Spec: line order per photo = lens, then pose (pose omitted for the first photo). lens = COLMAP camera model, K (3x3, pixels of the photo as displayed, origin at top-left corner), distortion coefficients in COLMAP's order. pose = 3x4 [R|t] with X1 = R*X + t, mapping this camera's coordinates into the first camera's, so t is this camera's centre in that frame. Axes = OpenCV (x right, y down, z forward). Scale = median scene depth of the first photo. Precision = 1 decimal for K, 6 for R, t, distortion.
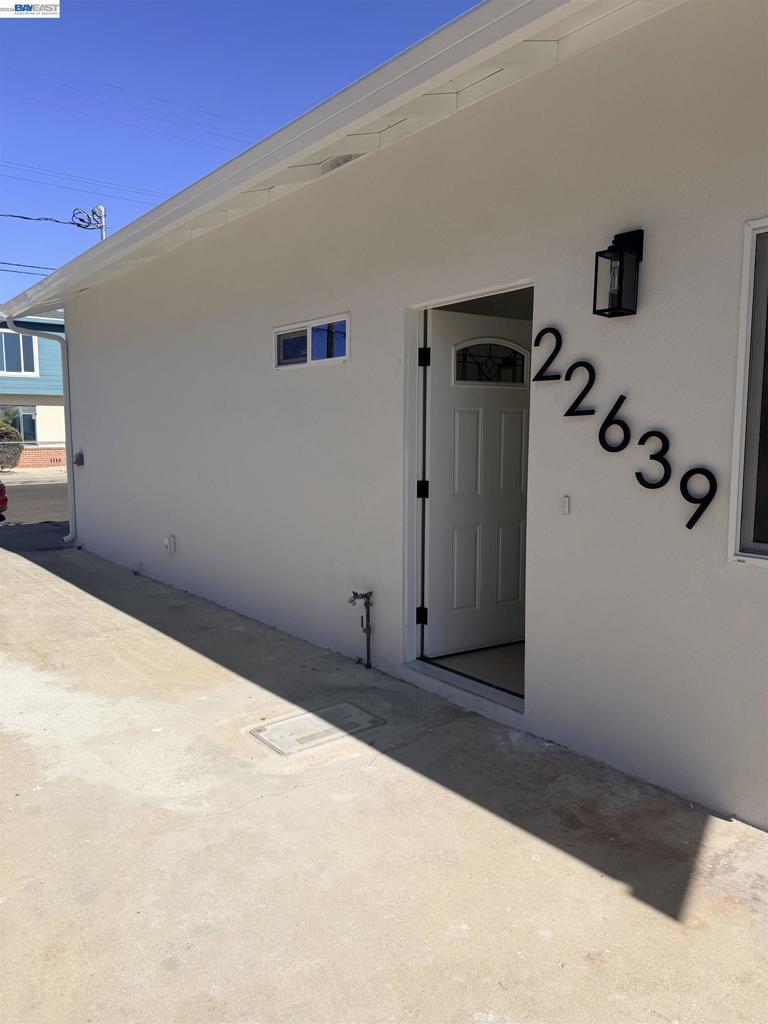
lens RADIAL K [[722.8, 0, 391.8], [0, 722.8, 509.6], [0, 0, 1]] dist [0.038440, -0.050791]
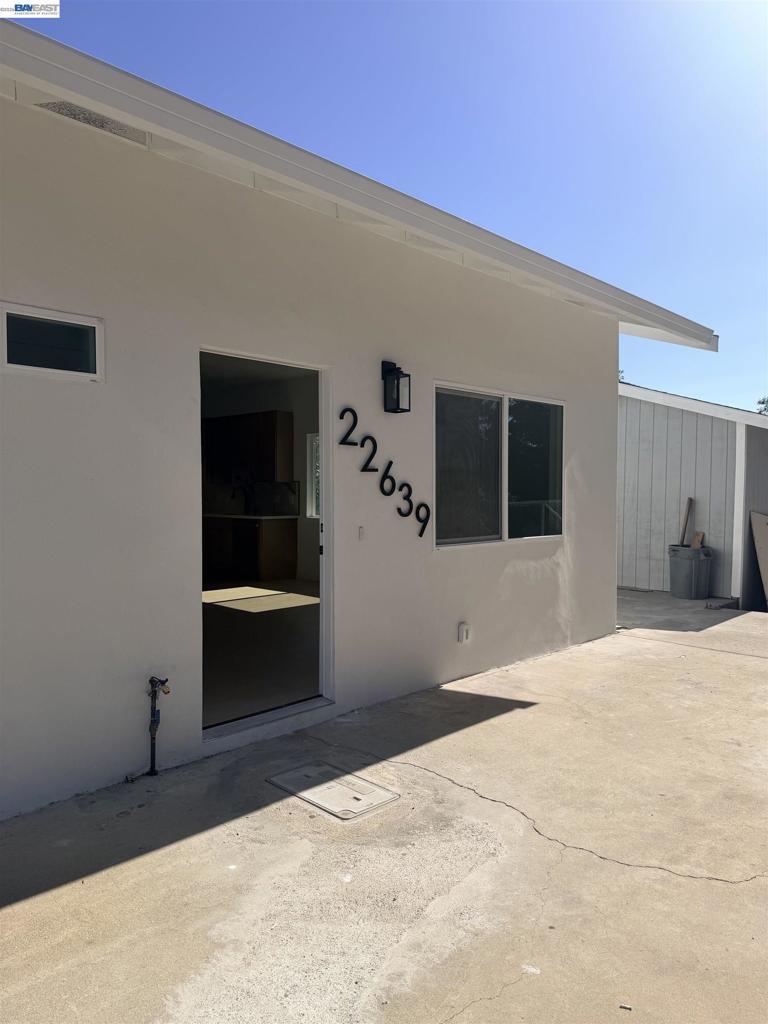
lens RADIAL K [[722.8, 0, 383.4], [0, 722.8, 501.0], [0, 0, 1]] dist [0.038440, -0.050791]
pose [[-0.124817, -0.018337, 0.992010, -1.175267], [0.098633, 0.994647, 0.030797, -0.110490], [-0.987265, 0.101689, -0.122340, 1.129475]]
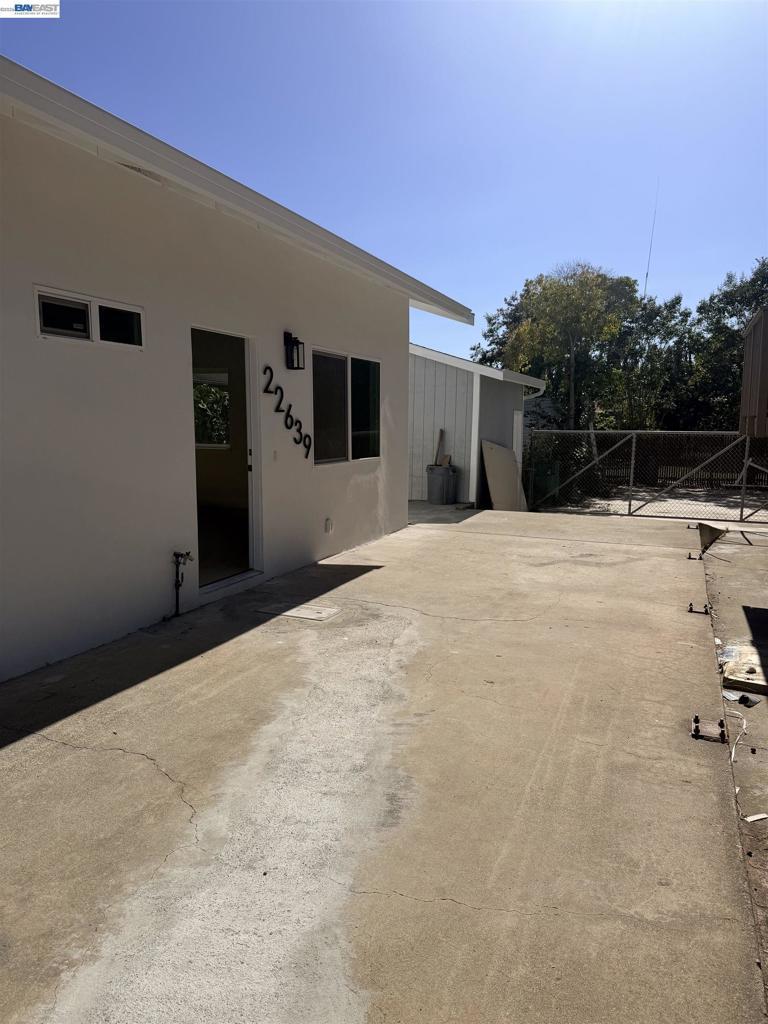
lens RADIAL K [[692.5, 0, 381.0], [0, 692.5, 511.9], [0, 0, 1]] dist [0.004253, -0.001631]
pose [[-0.471983, -0.115631, 0.873991, -1.623436], [0.087804, 0.980267, 0.177109, -0.171873], [-0.877224, 0.160333, -0.452517, 1.654098]]
